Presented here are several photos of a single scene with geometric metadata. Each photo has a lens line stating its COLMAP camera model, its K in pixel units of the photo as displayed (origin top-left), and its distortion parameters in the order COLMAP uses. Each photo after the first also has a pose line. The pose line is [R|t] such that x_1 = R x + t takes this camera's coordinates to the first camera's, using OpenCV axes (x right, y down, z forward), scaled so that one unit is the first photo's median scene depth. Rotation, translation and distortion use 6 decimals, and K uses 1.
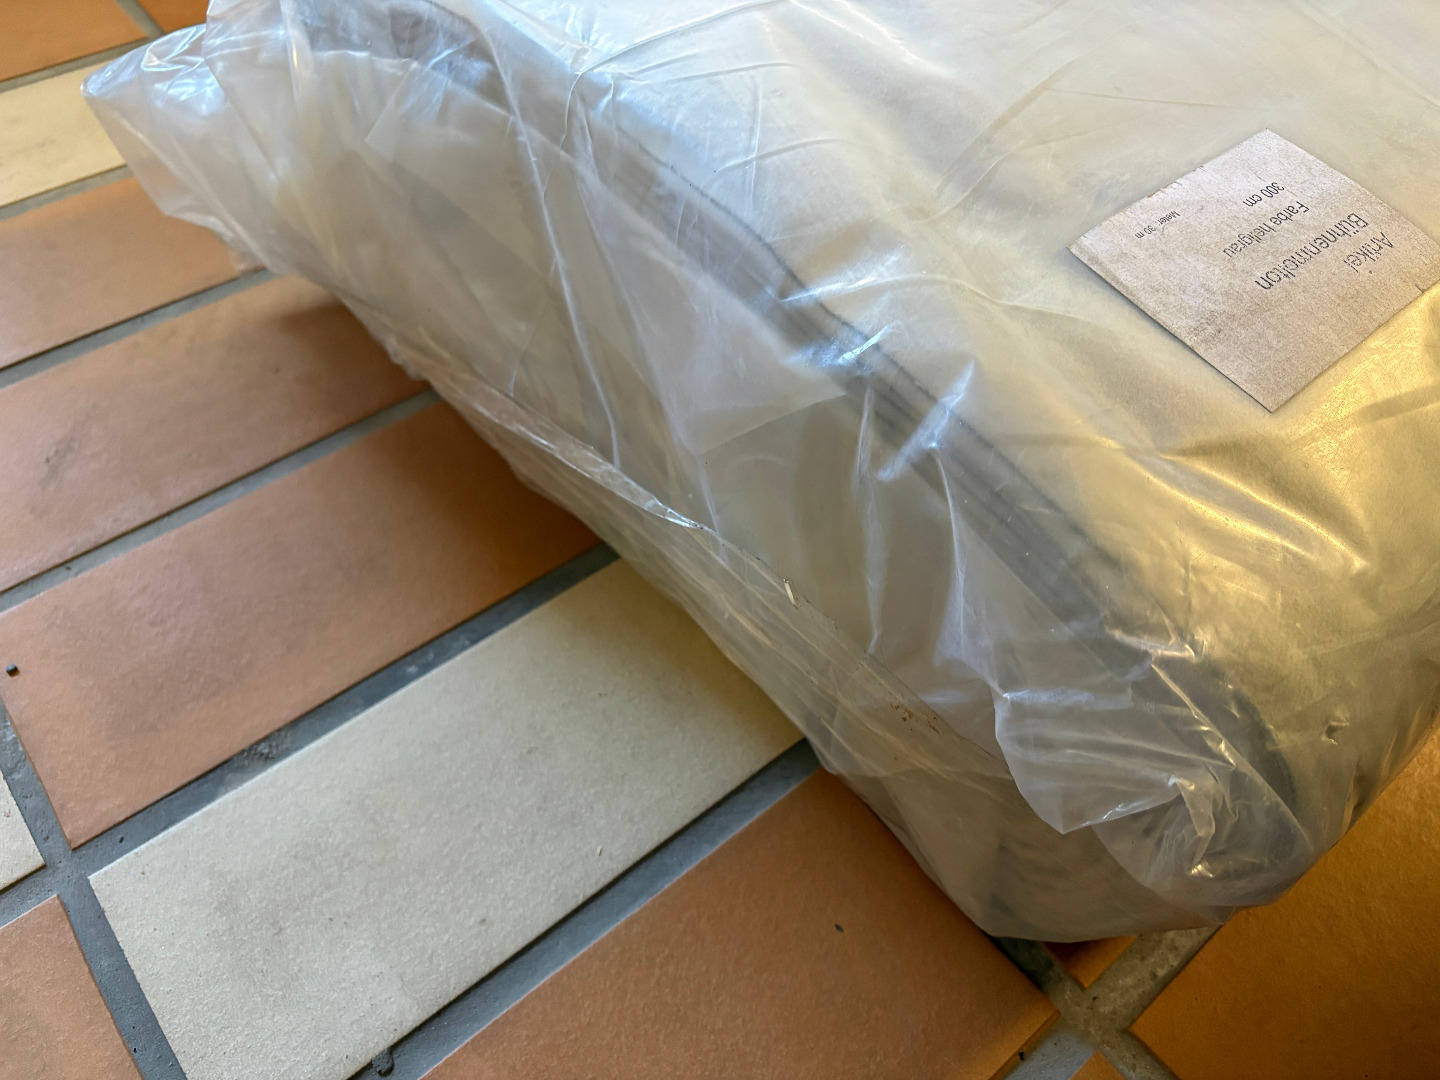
lens RADIAL K [[1091.5, 0, 729.3], [0, 1091.5, 539.4], [0, 0, 1]] dist [0.043371, -0.047280]
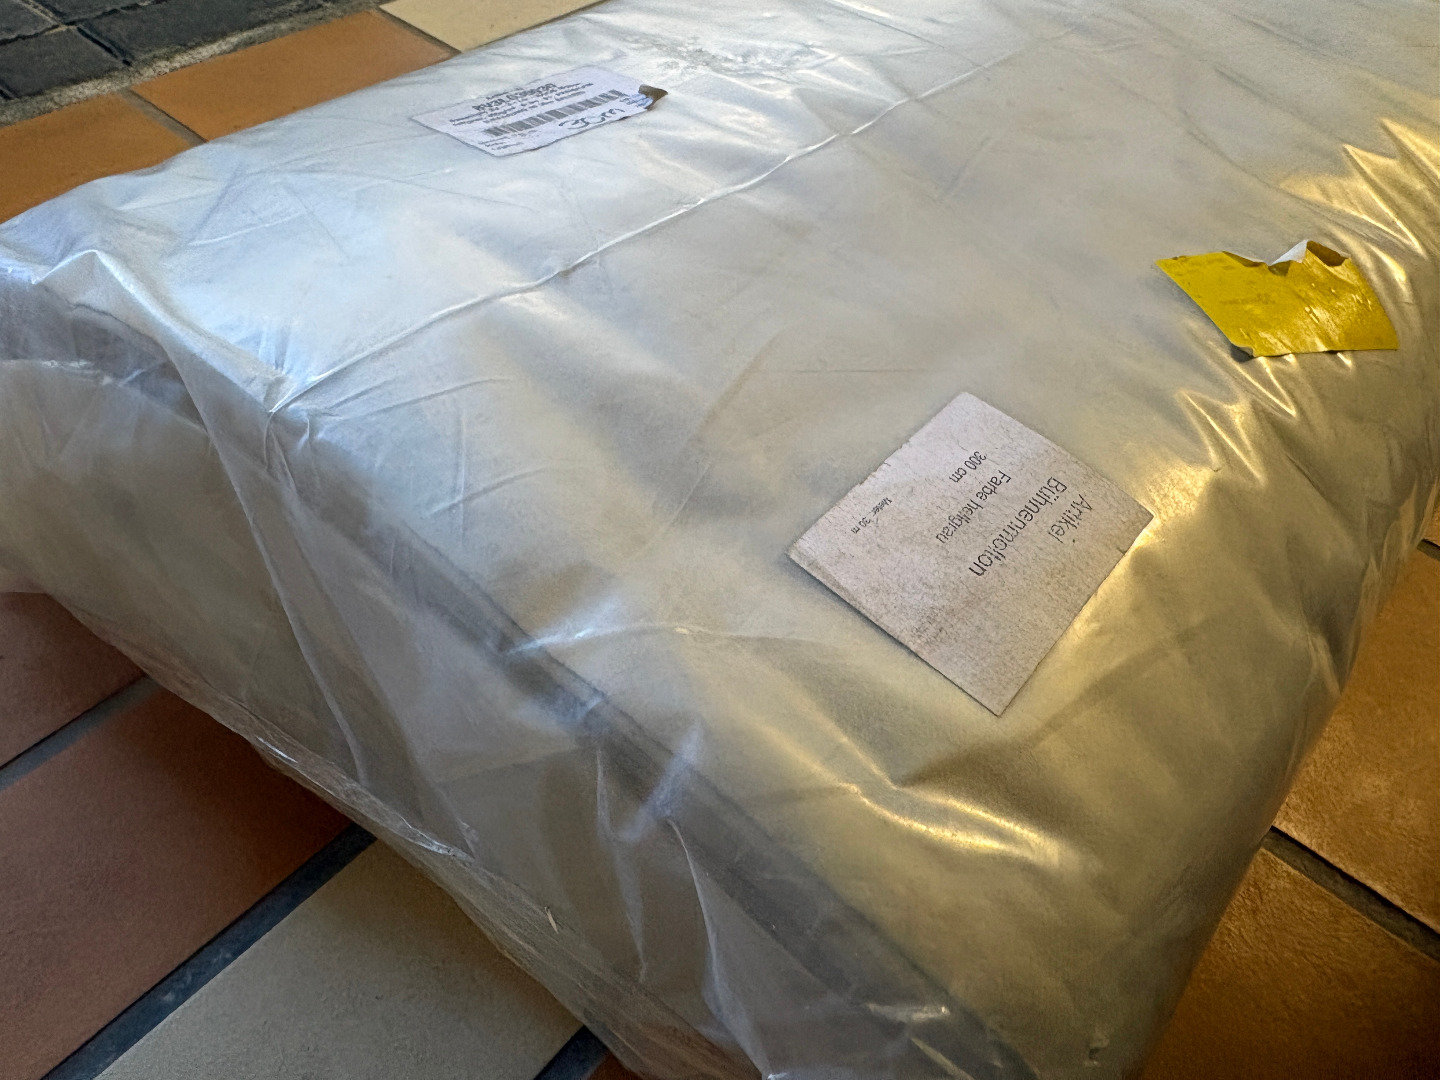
lens RADIAL K [[1071.7, 0, 667.3], [0, 1071.7, 555.1], [0, 0, 1]] dist [0.004734, 0.005337]
pose [[0.986903, -0.109127, 0.118798, 0.081631], [0.115416, 0.992186, -0.047390, -0.224165], [-0.112698, 0.060480, 0.991787, 0.041575]]
